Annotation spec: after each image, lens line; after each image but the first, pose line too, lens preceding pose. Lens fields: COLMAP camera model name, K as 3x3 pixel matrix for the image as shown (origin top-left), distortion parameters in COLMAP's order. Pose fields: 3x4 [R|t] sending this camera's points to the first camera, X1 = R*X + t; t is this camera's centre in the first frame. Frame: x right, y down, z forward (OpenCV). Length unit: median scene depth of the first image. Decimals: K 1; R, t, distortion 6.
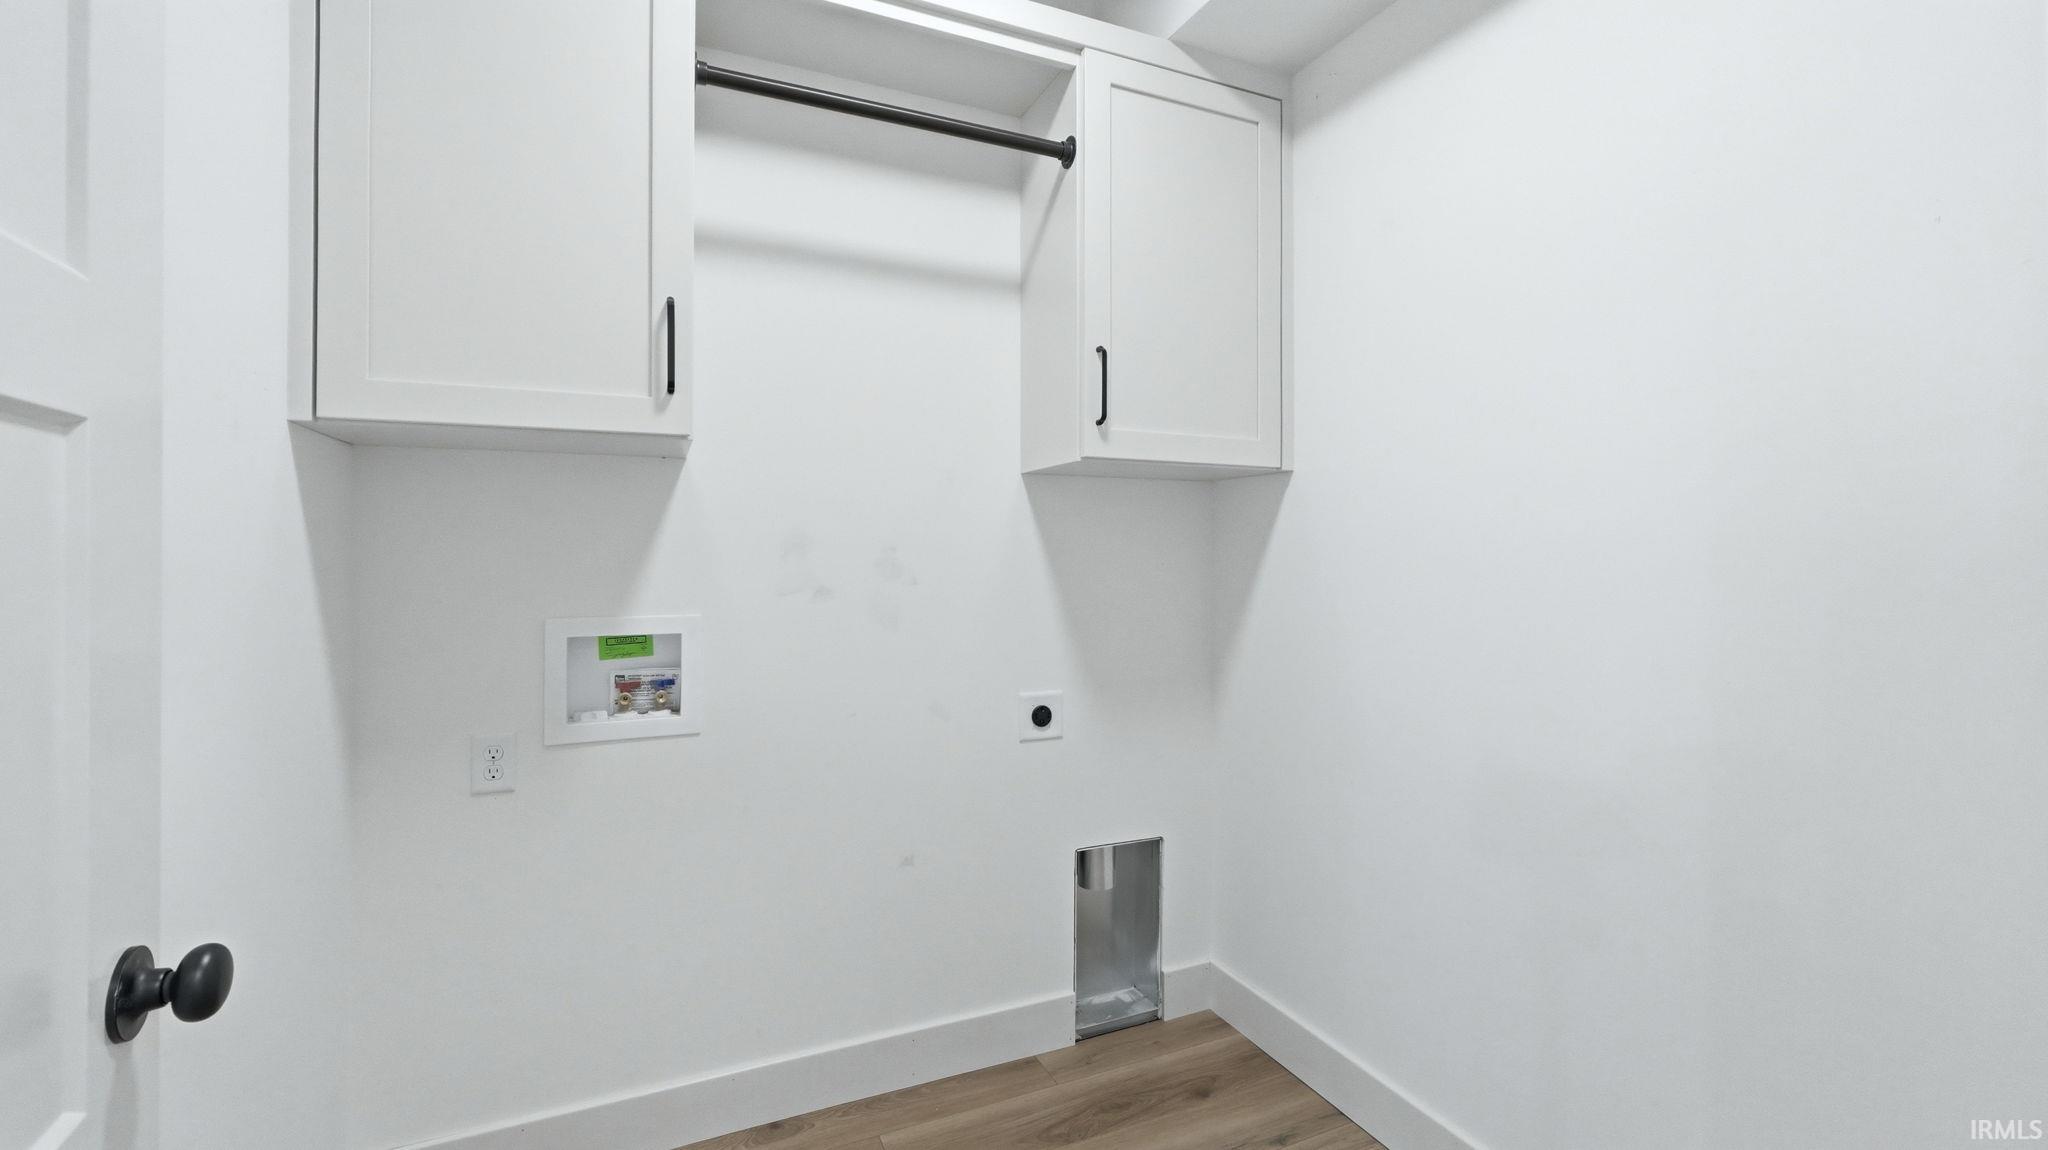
lens RADIAL K [[859.1, 0, 1024.0], [0, 859.1, 575.0], [0, 0, 1]] dist [-0.006676, -0.000638]
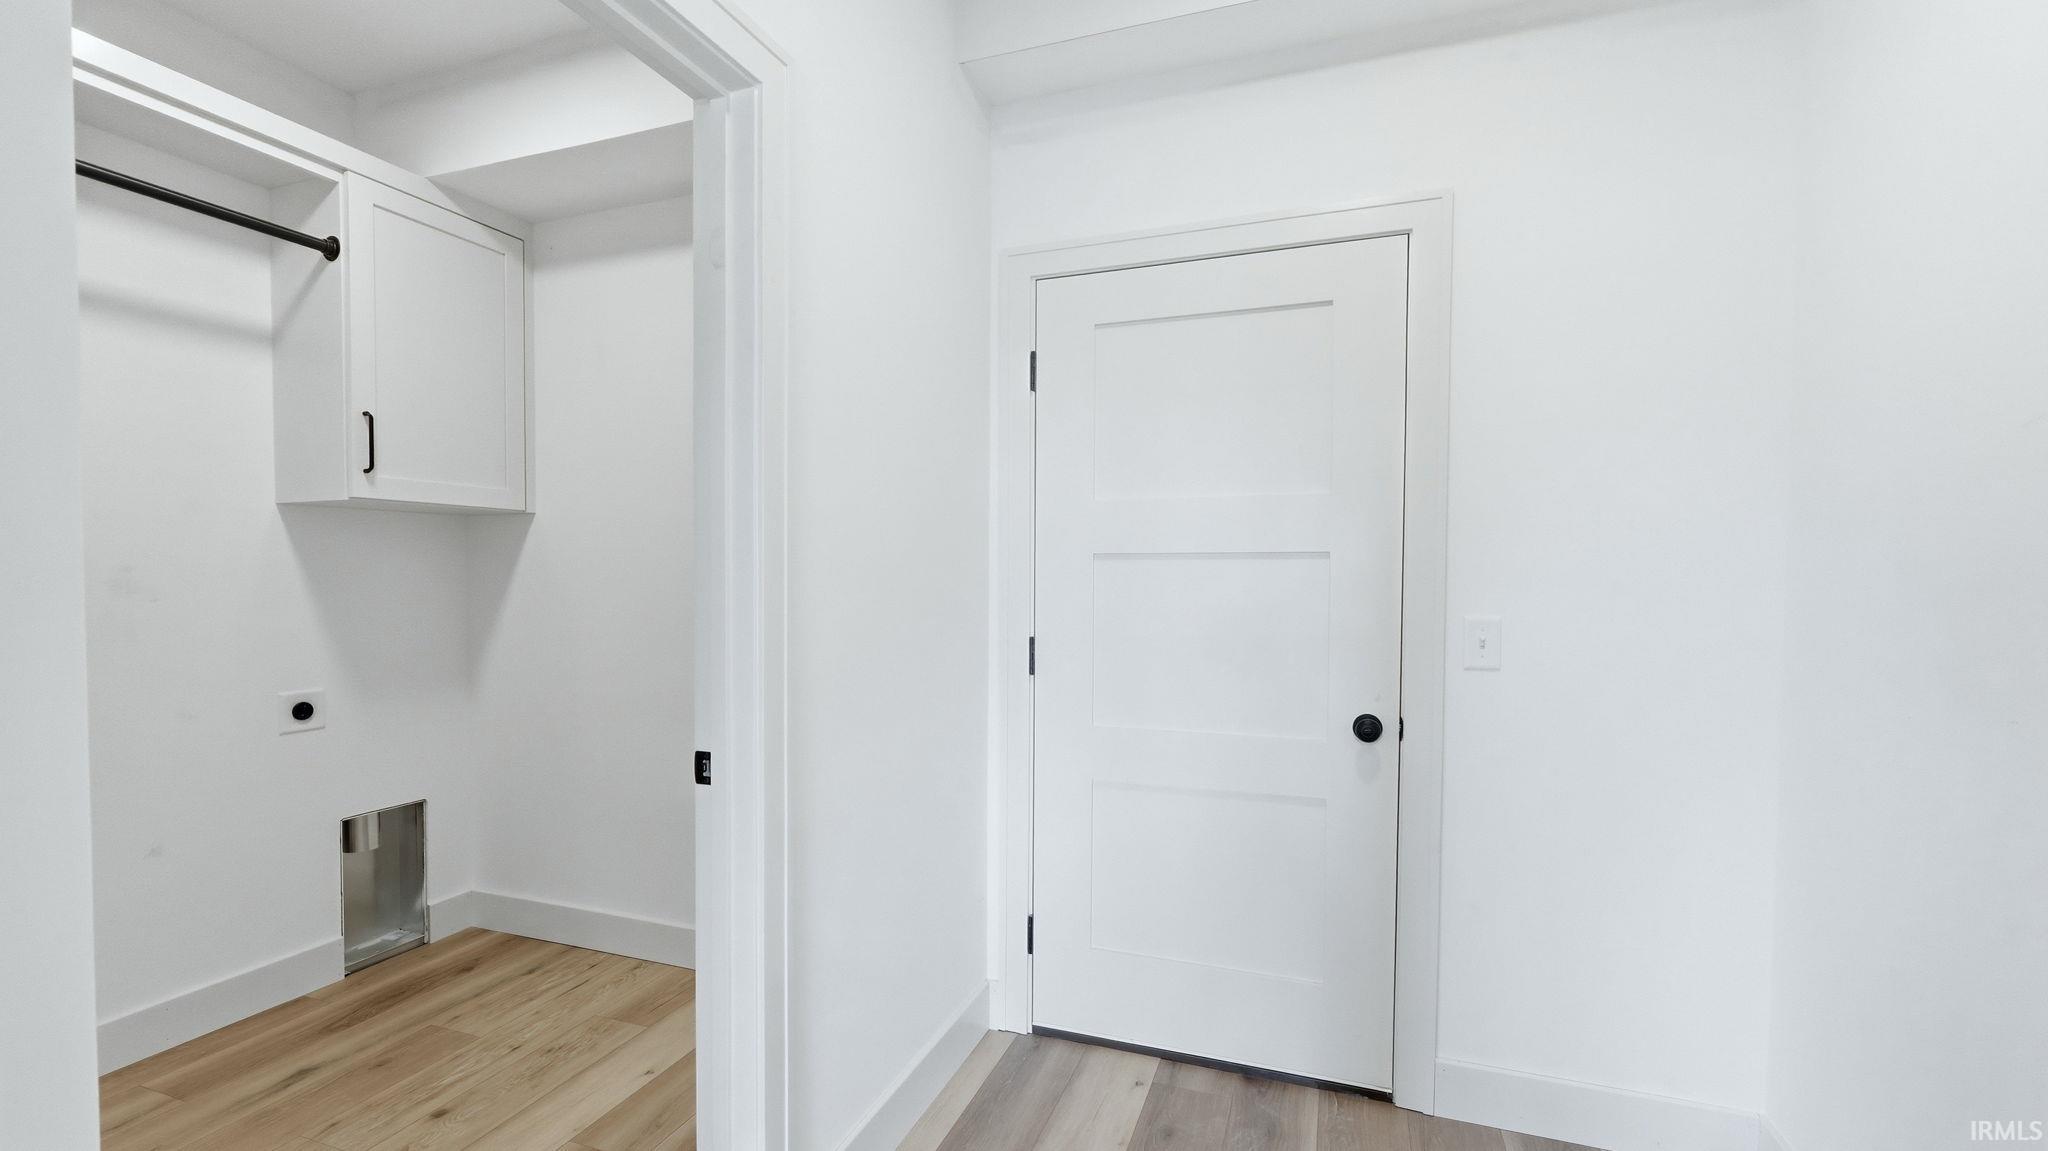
lens RADIAL K [[859.1, 0, 1024.0], [0, 859.1, 575.5], [0, 0, 1]] dist [-0.006676, -0.000638]
pose [[0.700563, -0.007677, 0.713550, -0.120854], [0.018639, 0.999798, -0.007543, 0.006230], [-0.713347, 0.018584, 0.700564, -0.524573]]
